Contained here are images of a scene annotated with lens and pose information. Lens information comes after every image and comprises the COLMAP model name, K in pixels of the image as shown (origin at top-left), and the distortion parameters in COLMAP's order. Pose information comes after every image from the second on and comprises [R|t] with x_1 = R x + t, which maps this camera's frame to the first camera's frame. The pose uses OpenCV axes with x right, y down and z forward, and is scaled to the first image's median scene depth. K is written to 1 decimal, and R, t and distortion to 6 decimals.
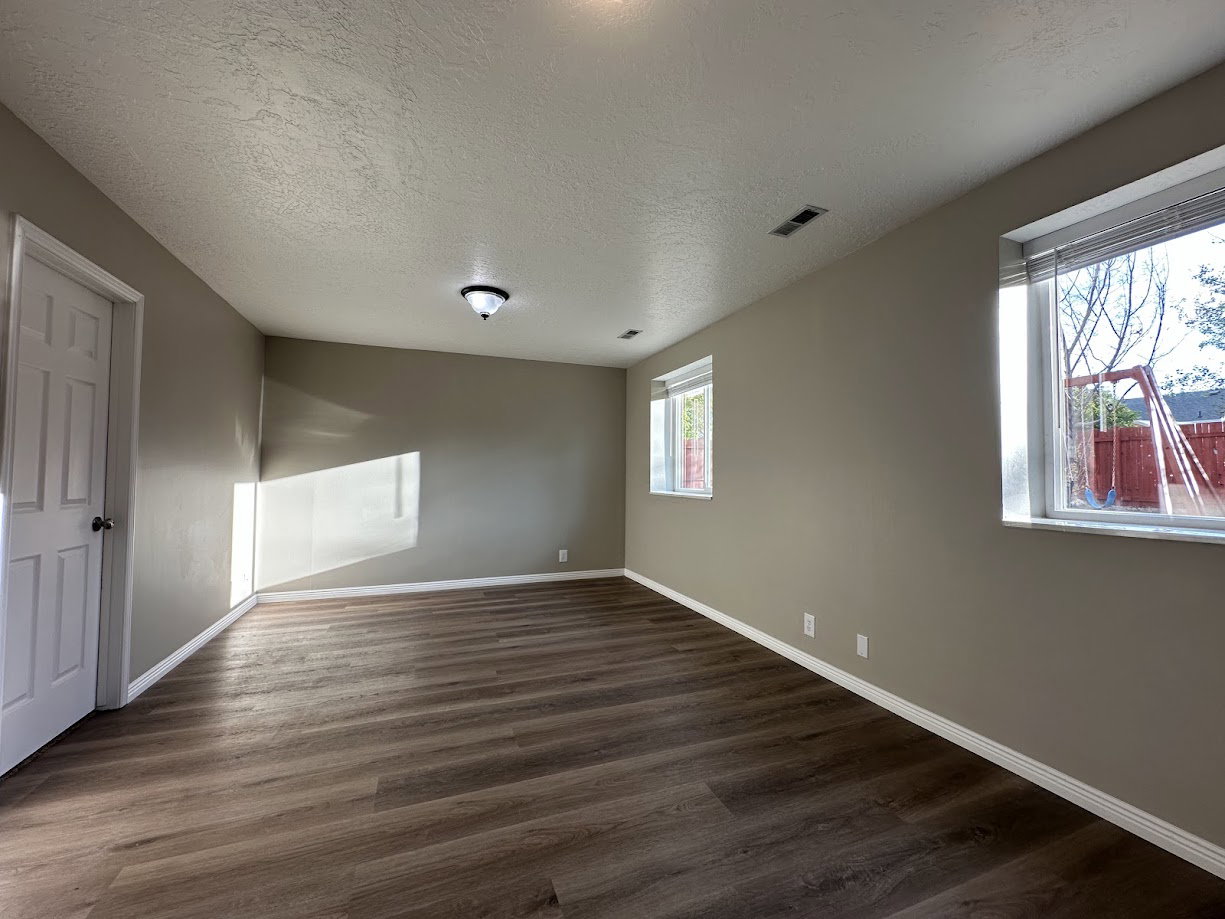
lens RADIAL K [[489.3, 0, 610.1], [0, 489.3, 458.9], [0, 0, 1]] dist [0.000929, 0.000274]
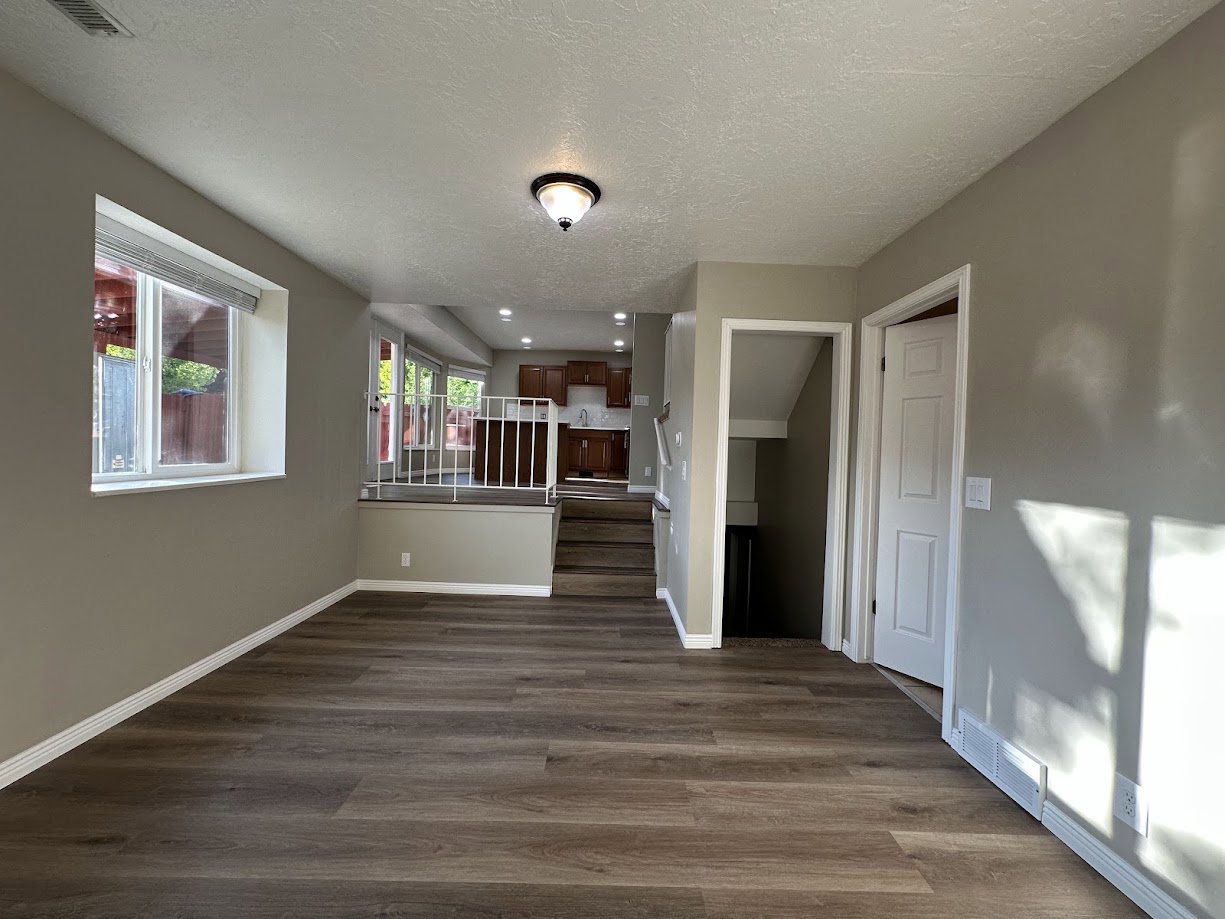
lens RADIAL K [[489.3, 0, 612.8], [0, 489.3, 458.5], [0, 0, 1]] dist [0.000929, 0.000274]
pose [[-0.934985, -0.043581, 0.352000, -0.604523], [-0.048883, 0.998785, -0.006184, 0.016336], [-0.351303, -0.022989, -0.935980, 1.837610]]
